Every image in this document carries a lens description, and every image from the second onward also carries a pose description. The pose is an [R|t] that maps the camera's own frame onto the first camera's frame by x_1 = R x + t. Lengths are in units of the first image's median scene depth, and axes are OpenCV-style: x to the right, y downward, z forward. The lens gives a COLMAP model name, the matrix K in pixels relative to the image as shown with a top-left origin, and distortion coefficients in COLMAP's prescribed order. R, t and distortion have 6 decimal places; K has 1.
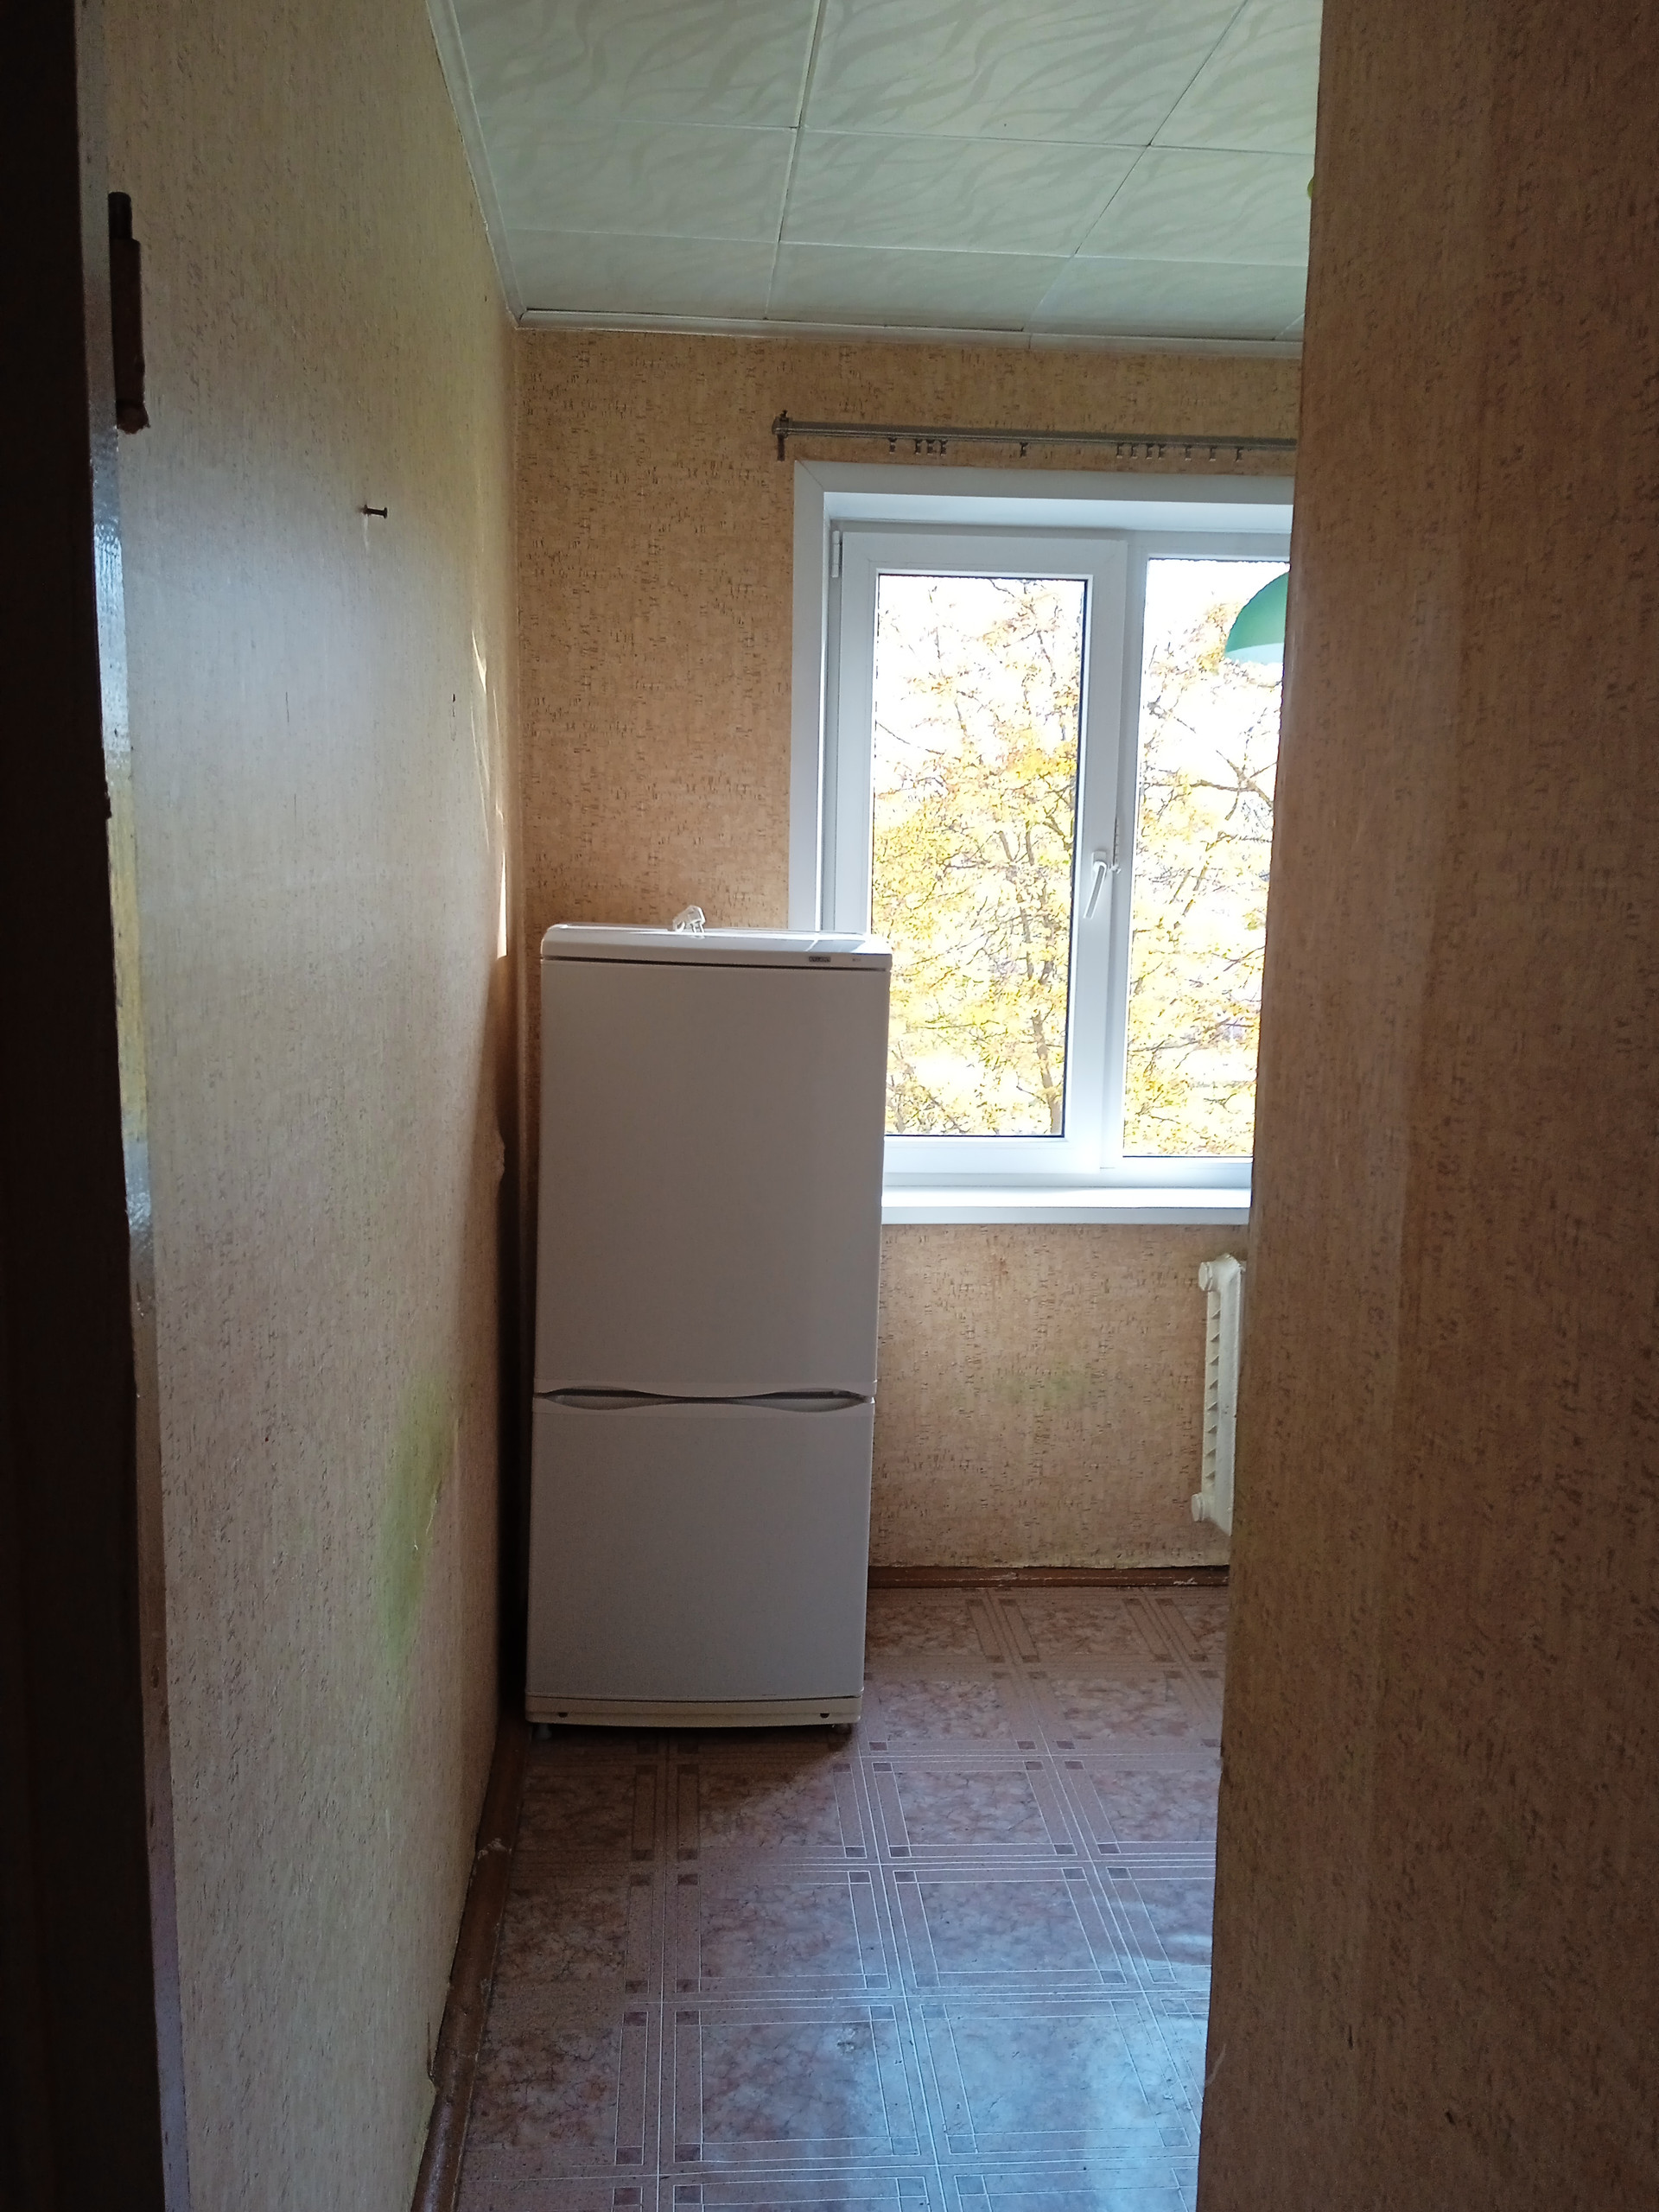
lens RADIAL K [[1854.7, 0, 828.1], [0, 1854.7, 1108.2], [0, 0, 1]] dist [0.057566, -0.101379]
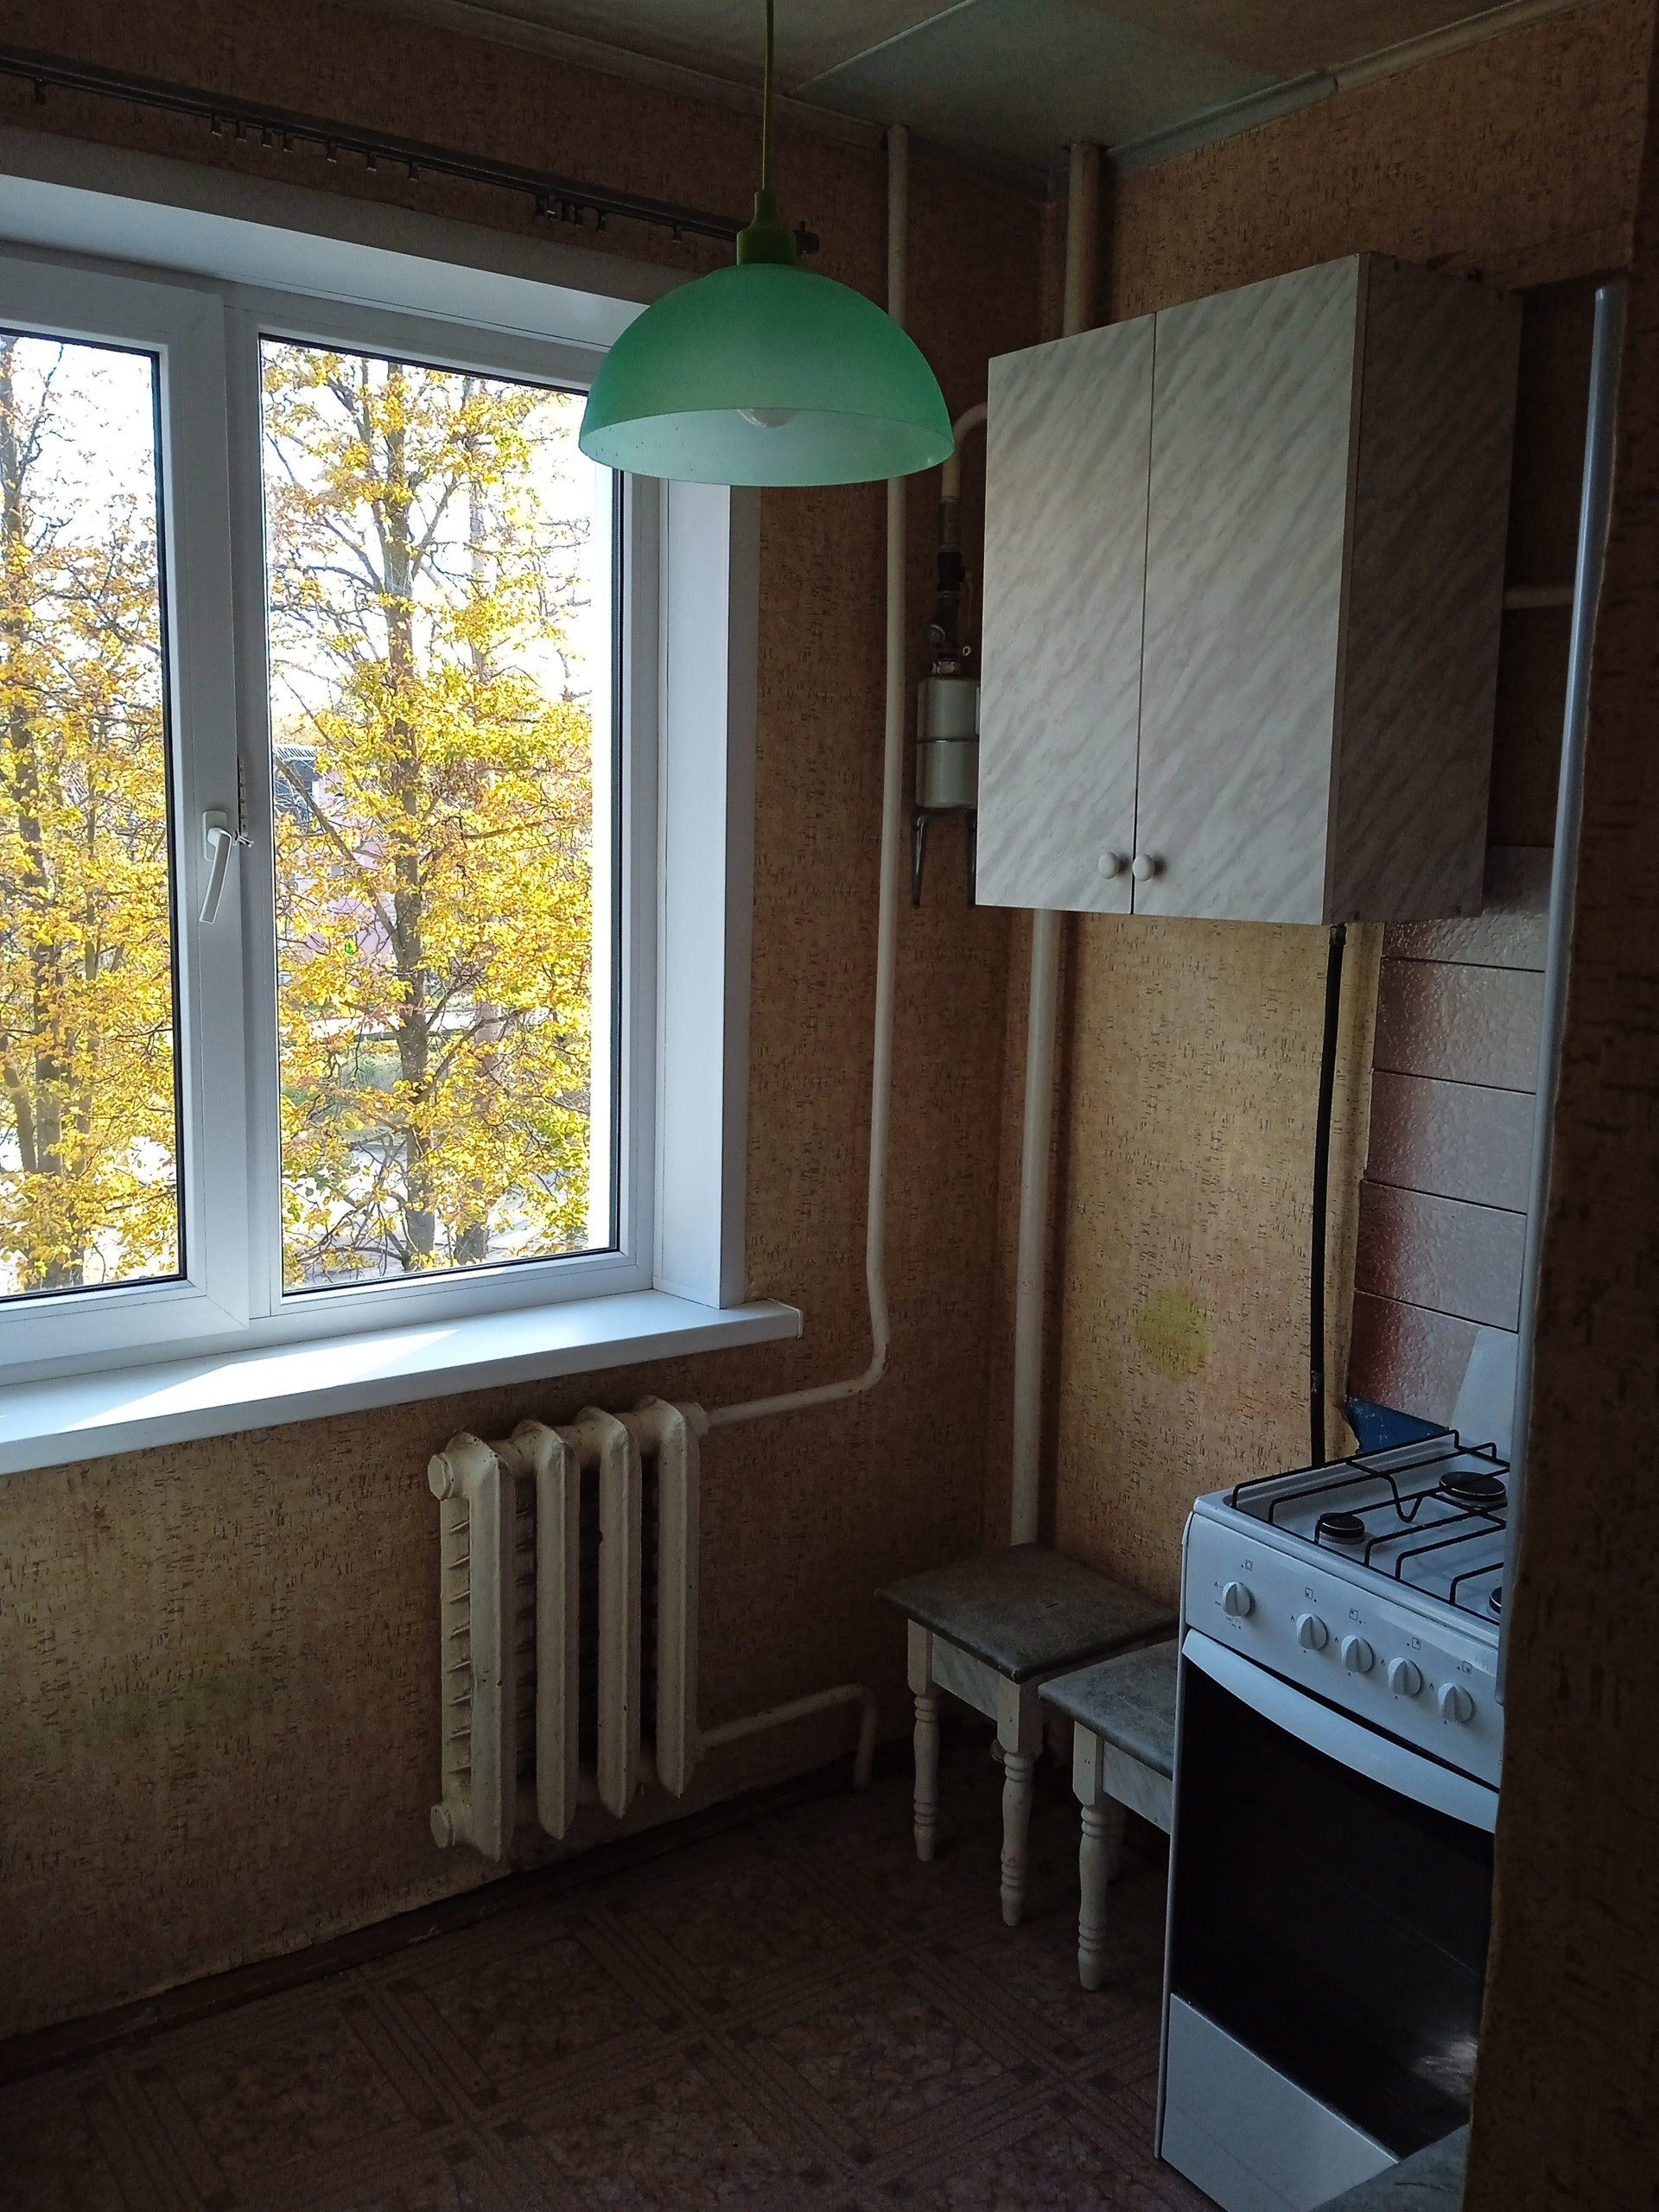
lens RADIAL K [[1854.7, 0, 832.3], [0, 1854.7, 1084.0], [0, 0, 1]] dist [0.057566, -0.101379]
pose [[0.853612, -0.070581, 0.516105, -0.002695], [0.061754, 0.997503, 0.034279, -0.056078], [-0.517236, 0.002611, 0.855839, 0.374649]]
